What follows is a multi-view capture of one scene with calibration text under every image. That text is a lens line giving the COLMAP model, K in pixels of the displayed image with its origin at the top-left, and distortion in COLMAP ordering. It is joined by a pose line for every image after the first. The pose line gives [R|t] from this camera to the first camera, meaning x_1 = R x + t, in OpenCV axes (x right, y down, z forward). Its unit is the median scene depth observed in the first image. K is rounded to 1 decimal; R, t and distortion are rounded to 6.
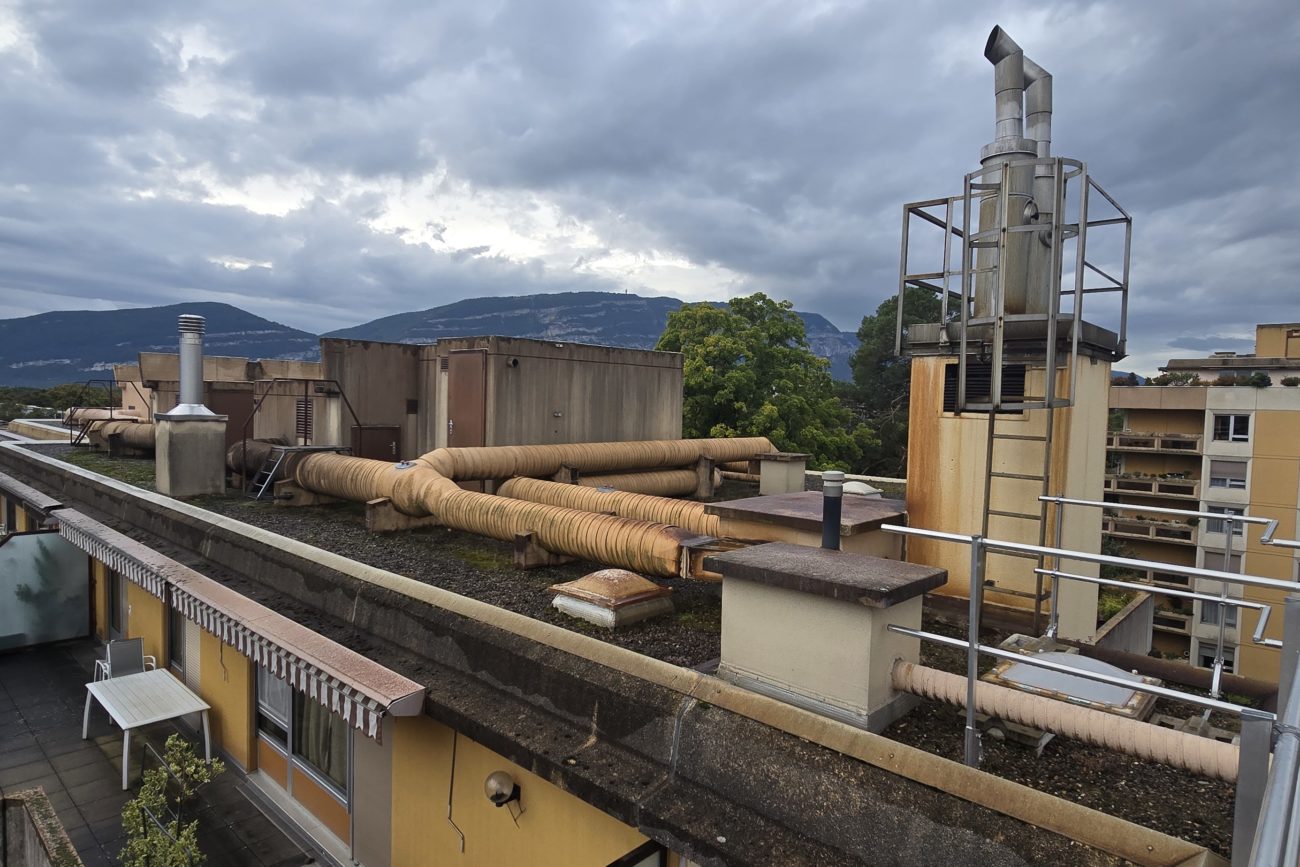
lens RADIAL K [[762.0, 0, 648.8], [0, 762.0, 437.9], [0, 0, 1]] dist [0.004838, -0.007453]
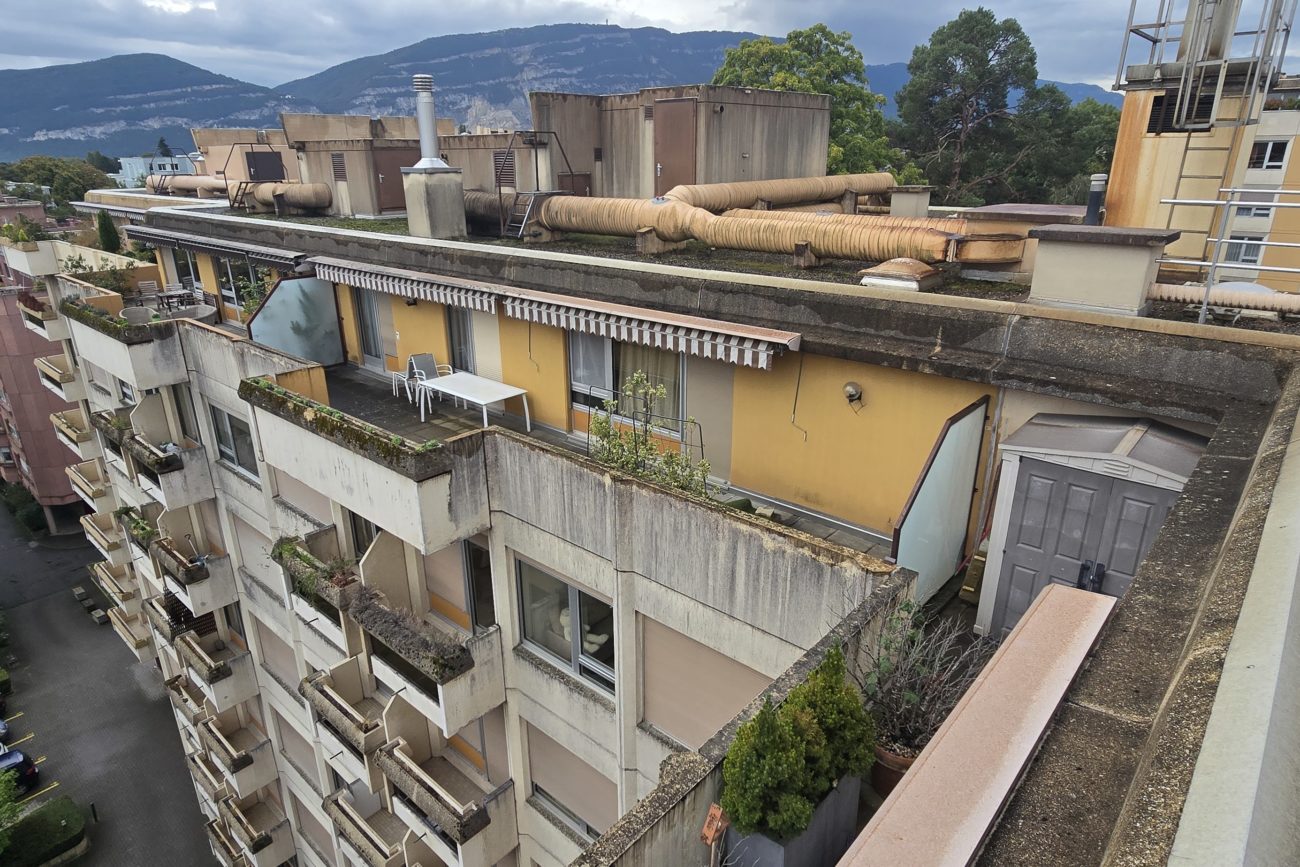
lens RADIAL K [[762.0, 0, 650.8], [0, 762.0, 438.7], [0, 0, 1]] dist [0.004838, -0.007453]
pose [[0.999202, -0.039827, 0.003109, -0.277778], [0.036954, 0.951080, 0.306728, 0.018319], [-0.015173, -0.306368, 0.951792, -0.248820]]
